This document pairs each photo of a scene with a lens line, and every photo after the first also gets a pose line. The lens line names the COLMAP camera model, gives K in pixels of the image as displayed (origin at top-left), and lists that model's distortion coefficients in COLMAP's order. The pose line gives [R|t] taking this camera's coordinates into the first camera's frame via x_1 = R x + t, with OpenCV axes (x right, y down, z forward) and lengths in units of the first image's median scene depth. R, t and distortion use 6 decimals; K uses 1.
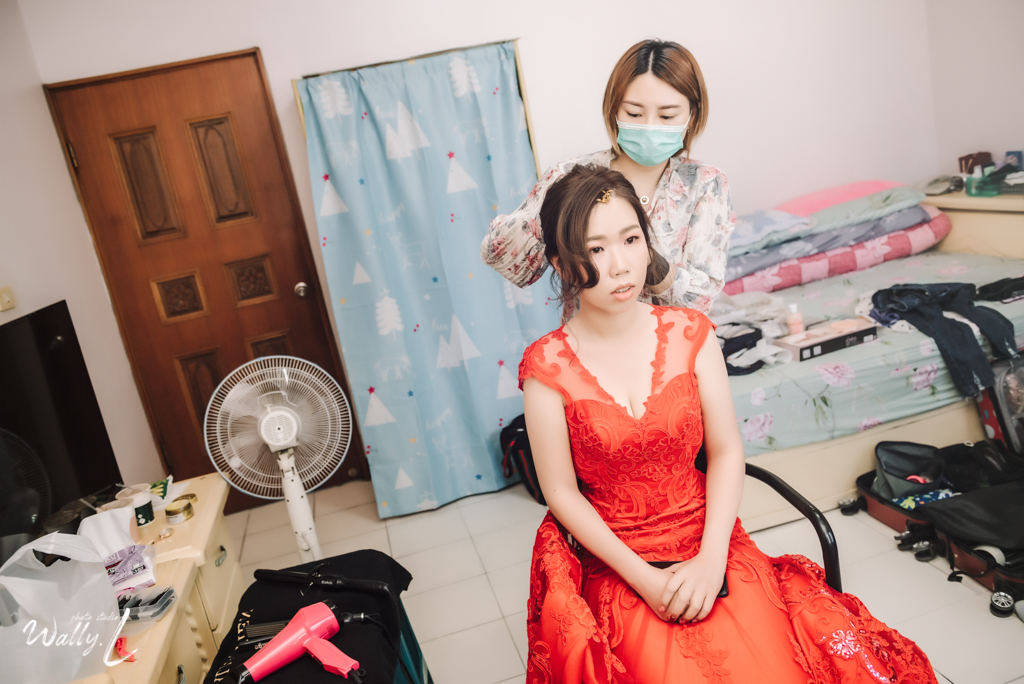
lens RADIAL K [[817.7, 0, 536.1], [0, 817.7, 336.6], [0, 0, 1]] dist [-0.036581, -0.004386]
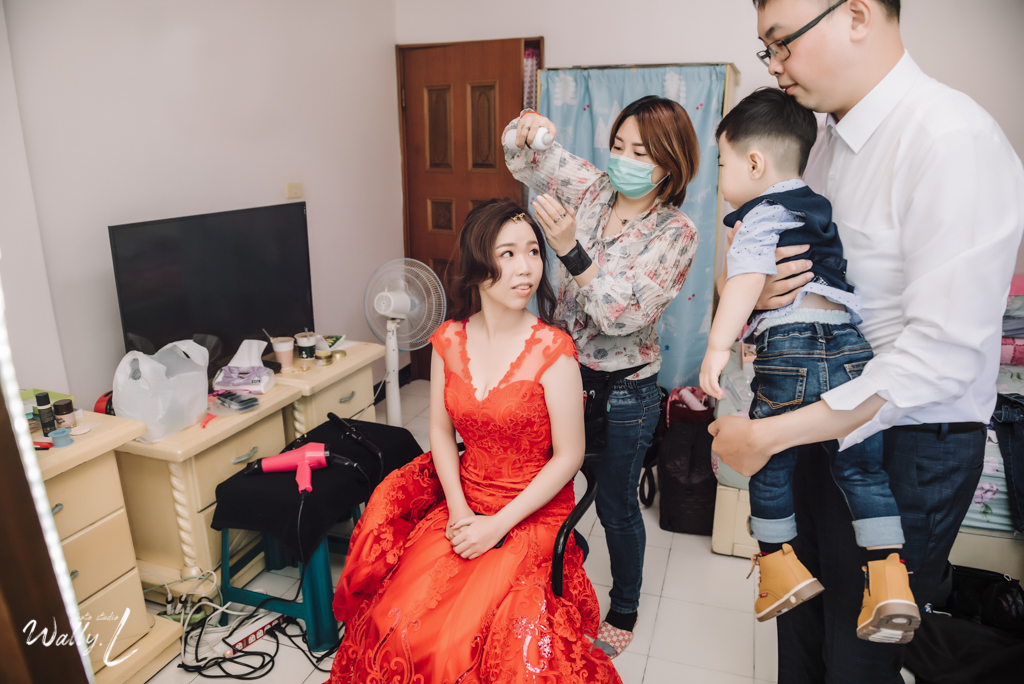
lens RADIAL K [[704.3, 0, 507.7], [0, 704.3, 336.6], [0, 0, 1]] dist [-0.061236, 0.000793]
pose [[0.828263, 0.321286, -0.459082, 0.386939], [-0.281047, 0.946982, 0.155682, -0.107721], [0.484761, 0.000078, 0.874647, 0.045103]]
